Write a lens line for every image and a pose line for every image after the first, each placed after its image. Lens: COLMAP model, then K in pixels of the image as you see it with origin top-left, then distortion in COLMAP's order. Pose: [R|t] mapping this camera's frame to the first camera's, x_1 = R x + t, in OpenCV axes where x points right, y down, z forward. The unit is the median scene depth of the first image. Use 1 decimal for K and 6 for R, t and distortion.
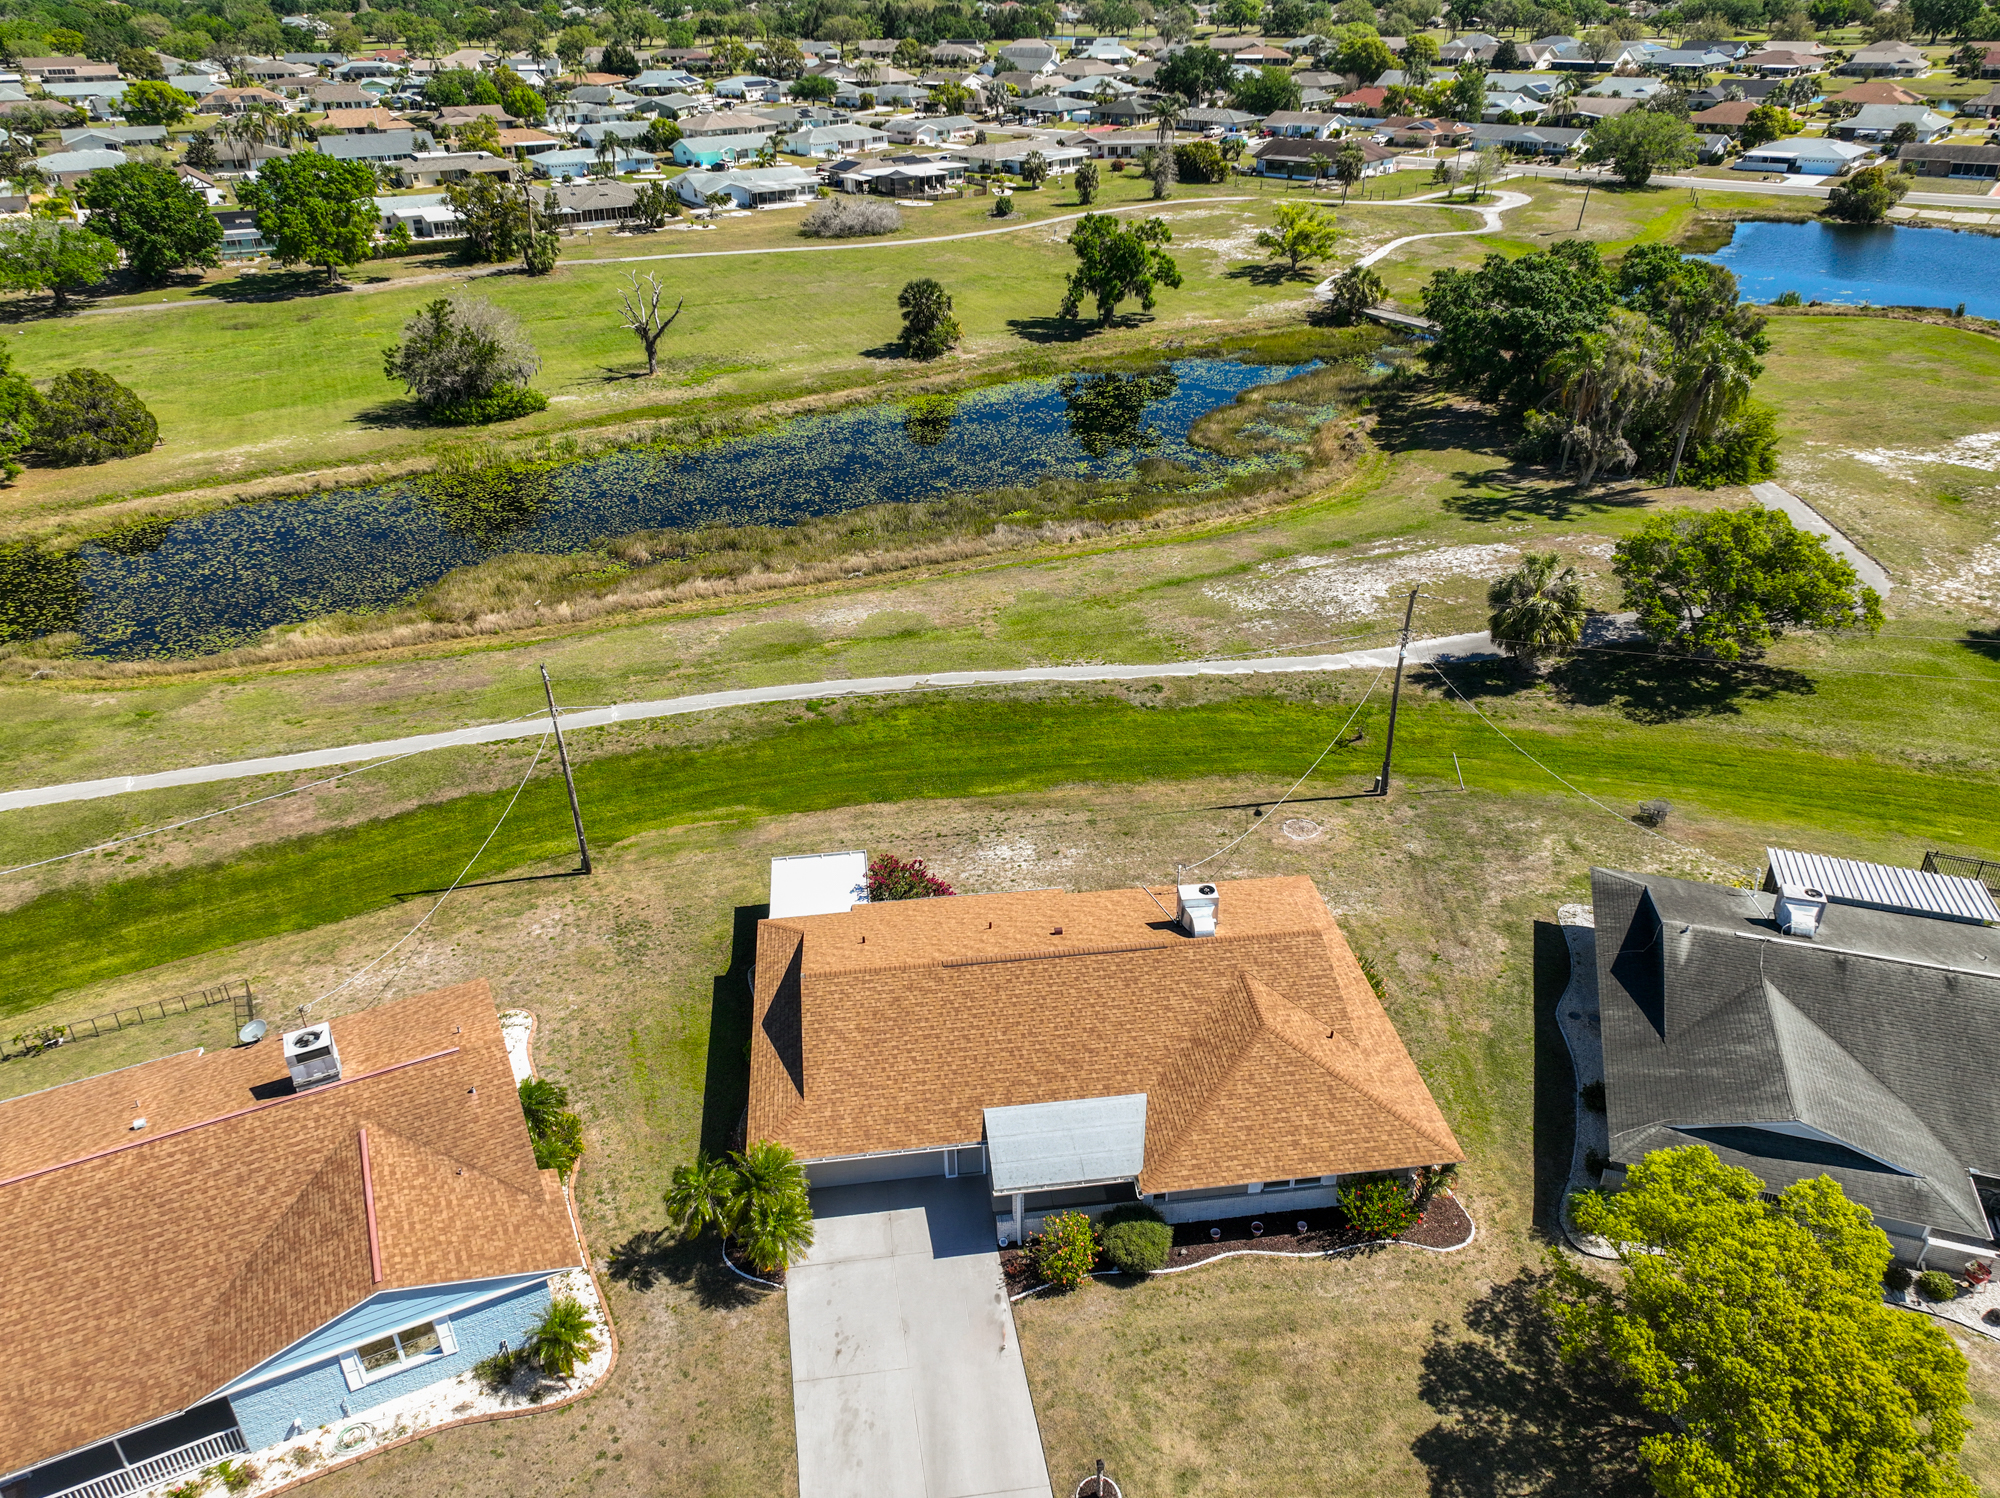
lens RADIAL K [[1387.6, 0, 1000.0], [0, 1387.6, 749.0], [0, 0, 1]] dist [0.005092, 0.004184]
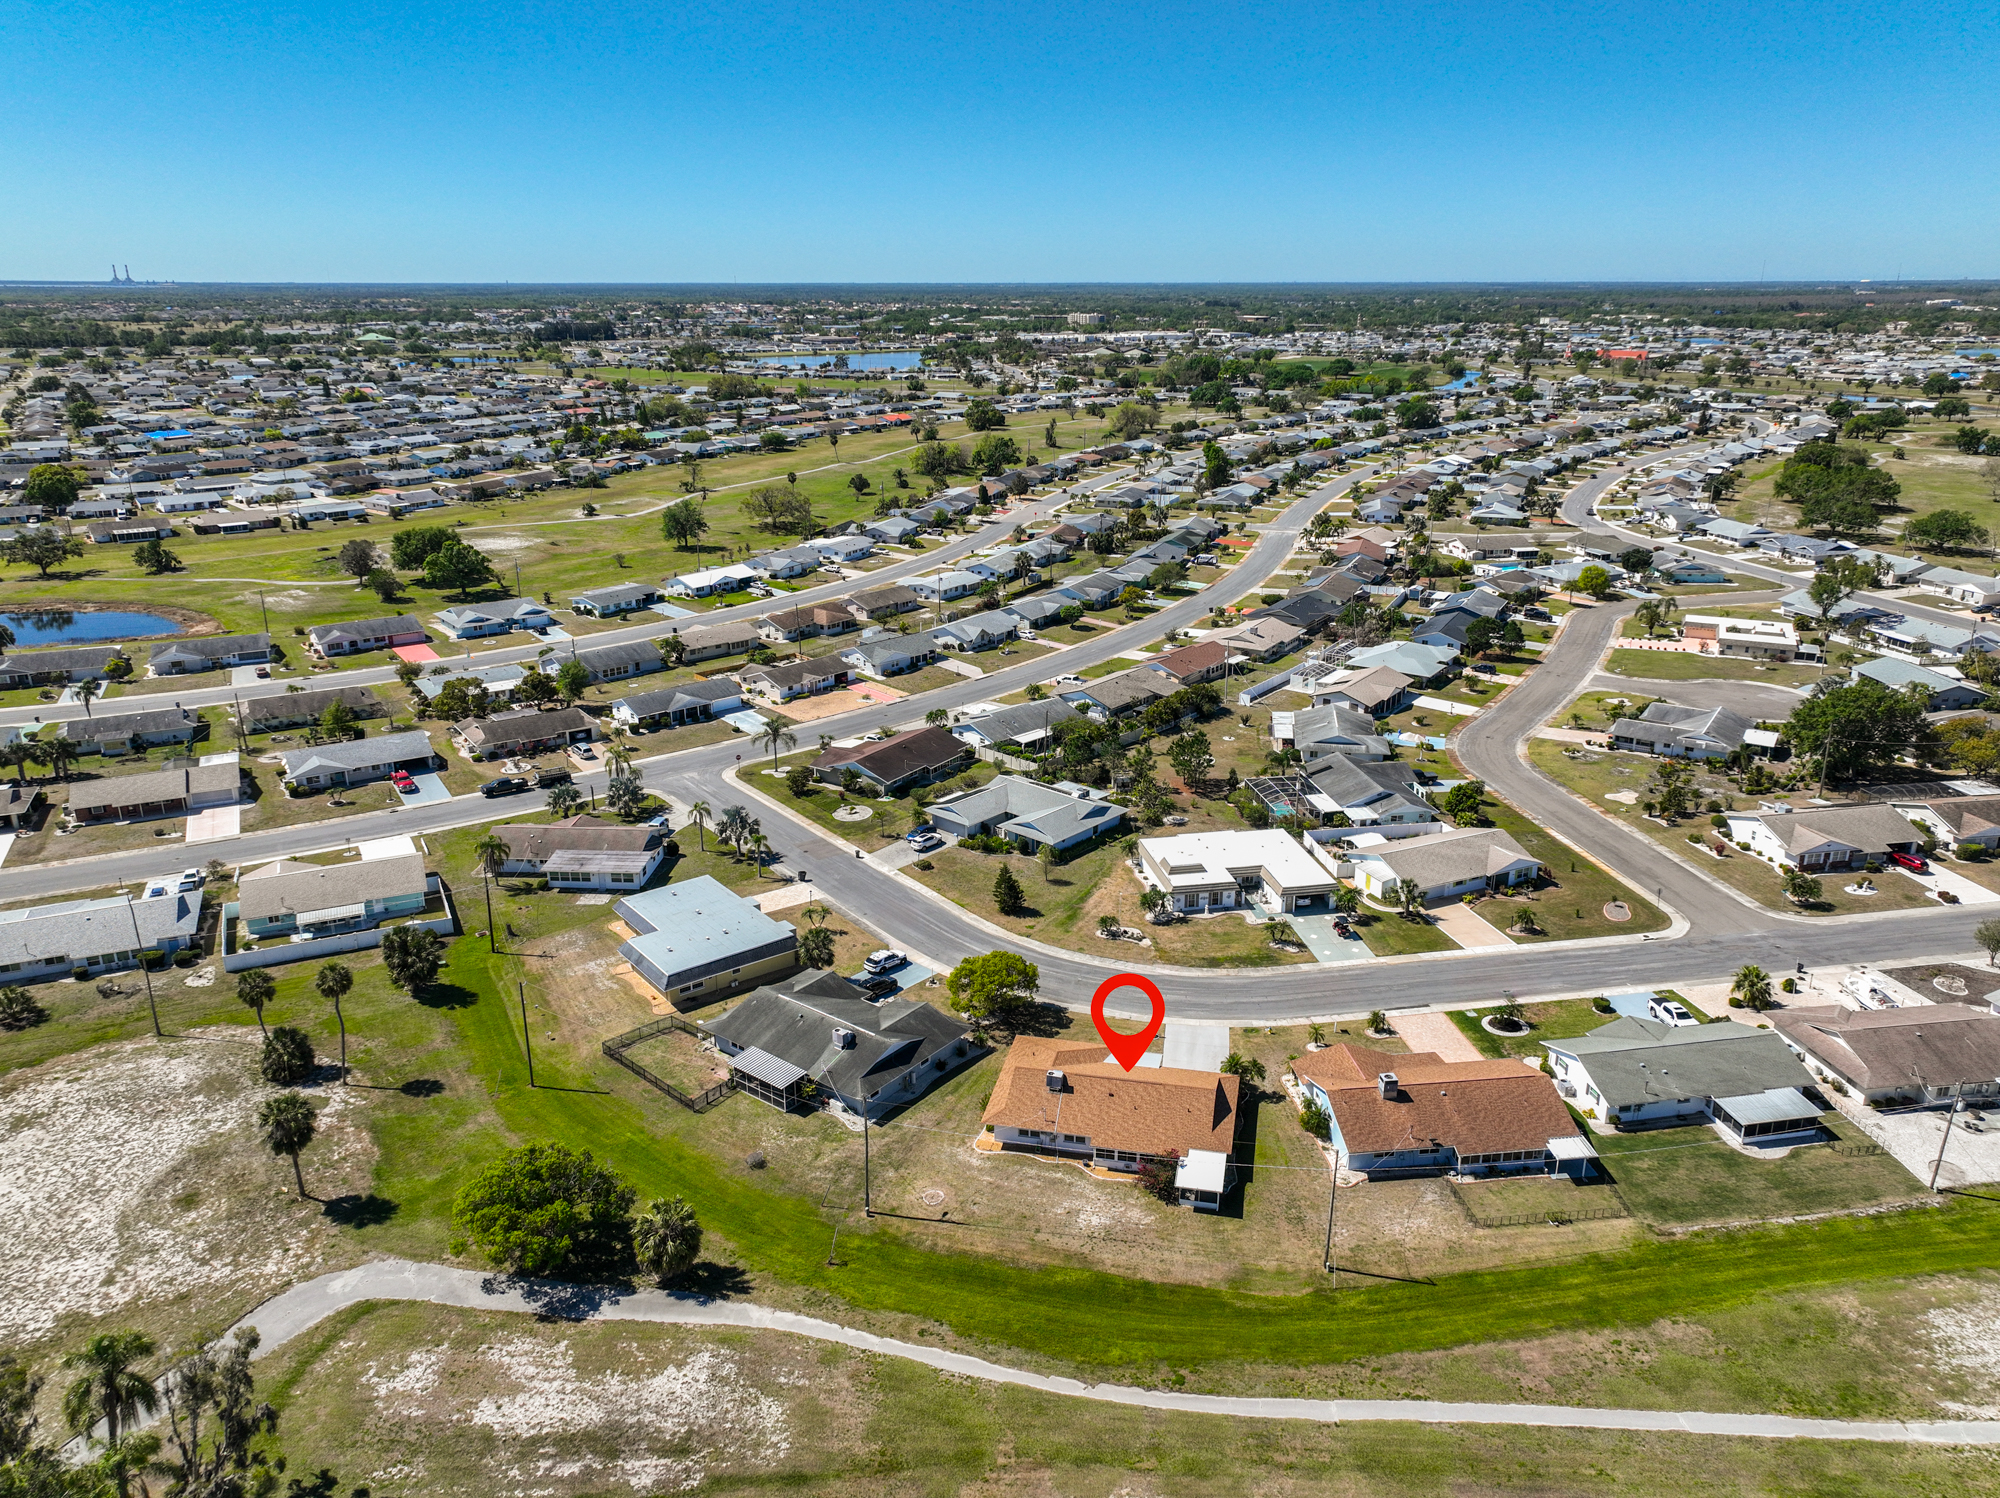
lens RADIAL K [[1405.6, 0, 1000.0], [0, 1405.6, 749.0], [0, 0, 1]] dist [-0.000997, 0.020776]
pose [[-0.943010, -0.094343, 0.319110, -0.247584], [0.172780, 0.680751, 0.711847, -1.018163], [-0.284392, 0.726415, -0.625654, 1.051193]]
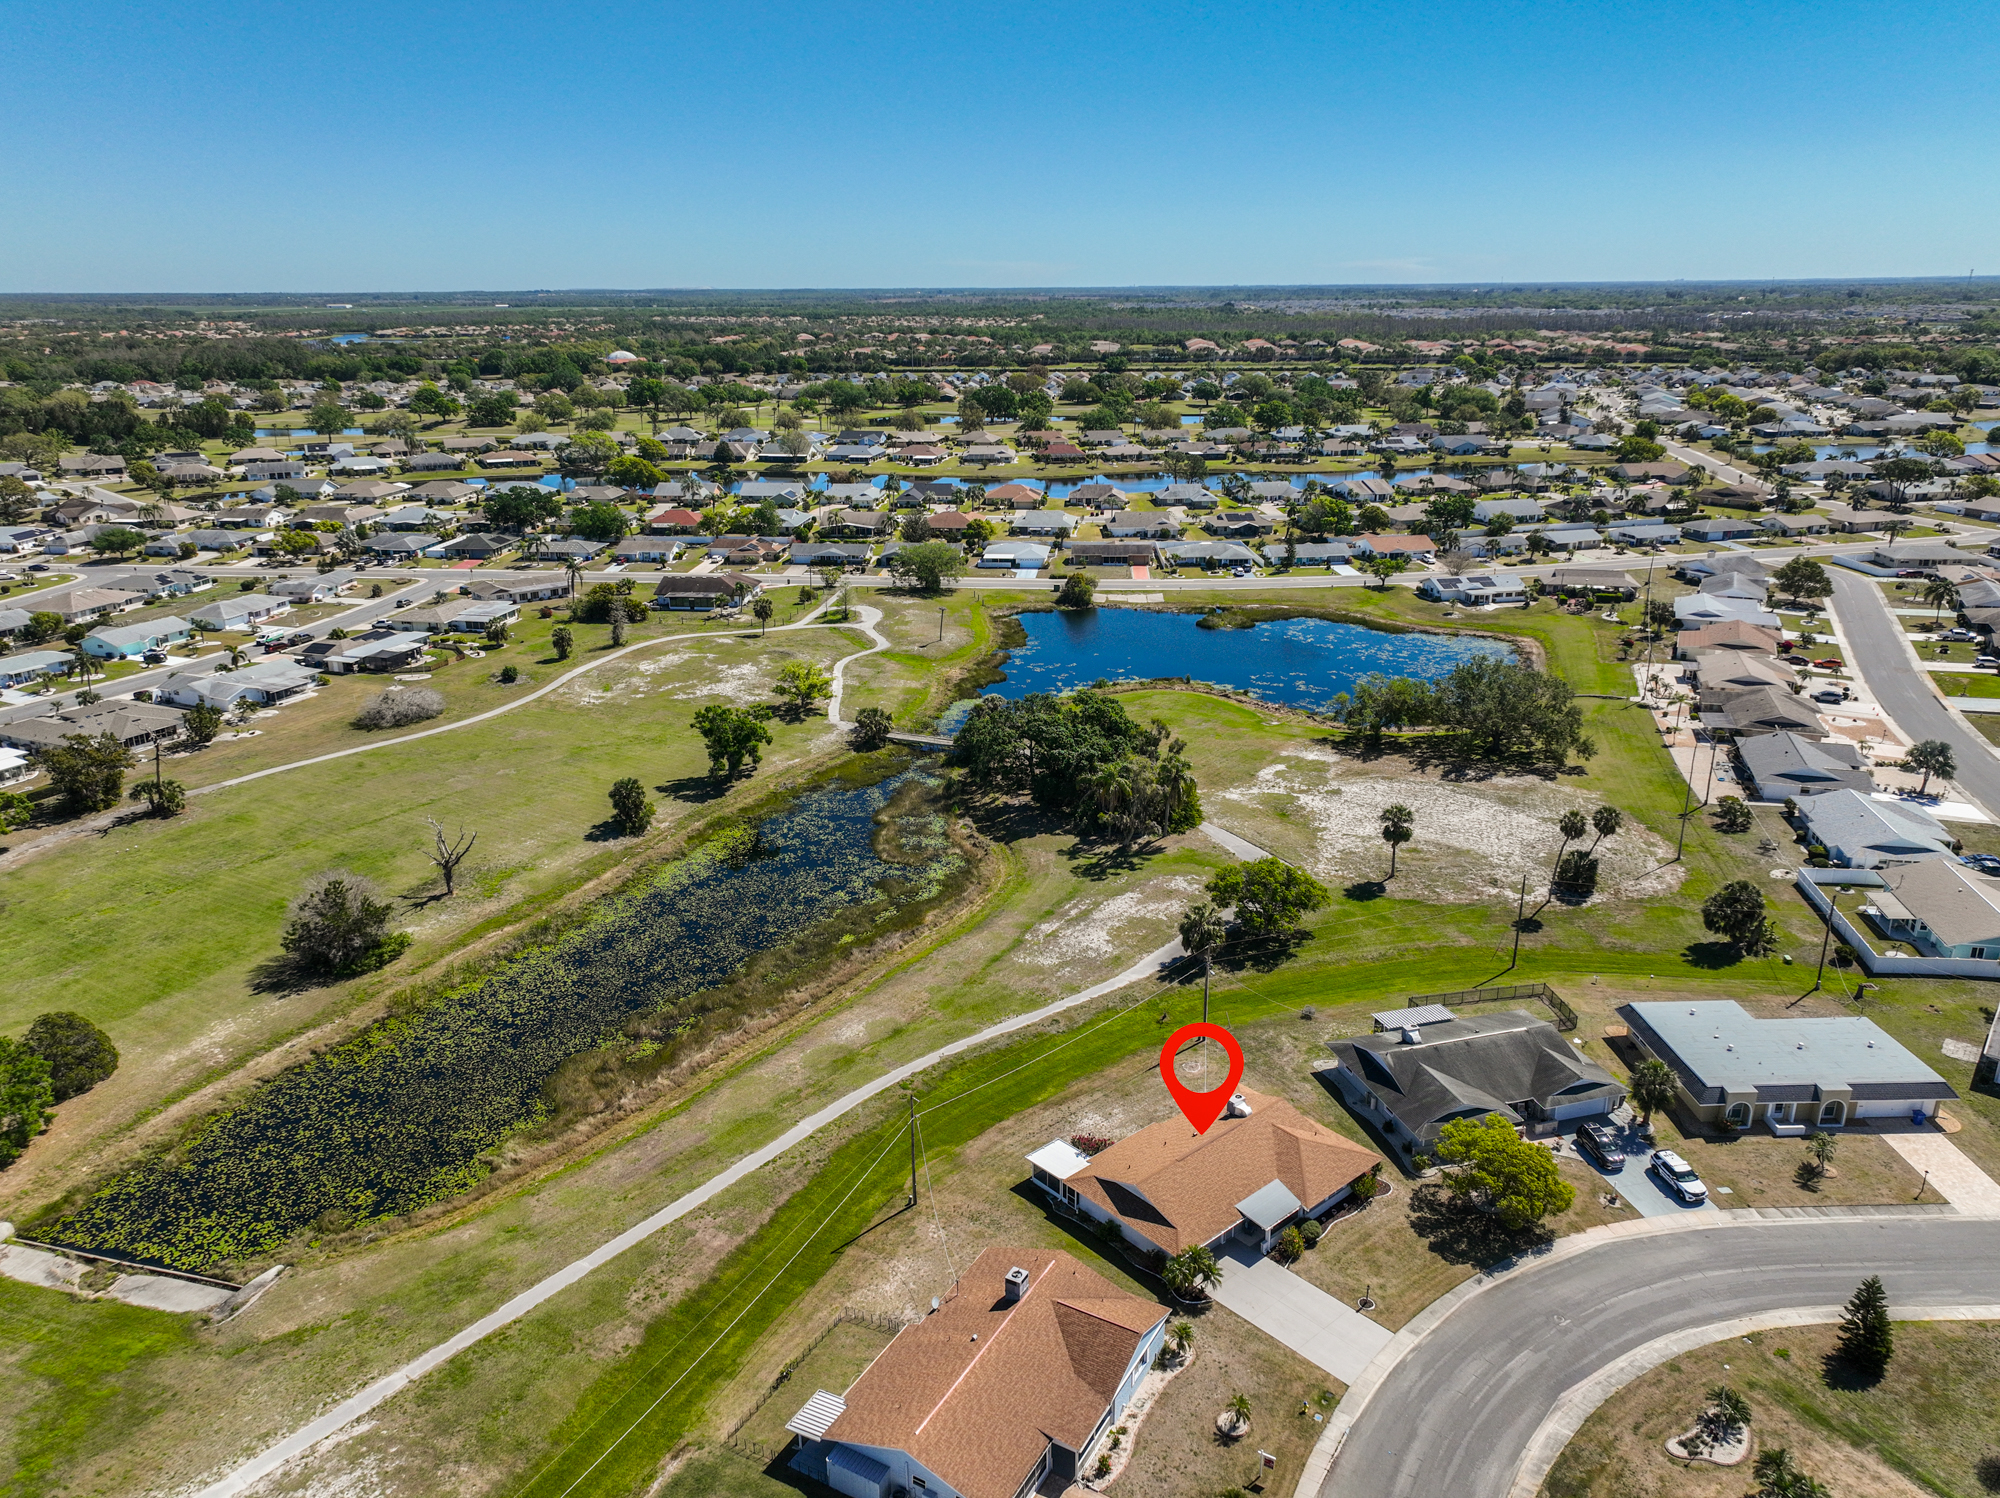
lens RADIAL K [[1387.6, 0, 1000.0], [0, 1387.6, 749.0], [0, 0, 1]] dist [0.005092, 0.004184]
pose [[0.828823, -0.173429, 0.531954, -0.643853], [0.276242, 0.953630, -0.119499, -0.140637], [-0.486563, 0.245992, 0.838299, -0.445350]]
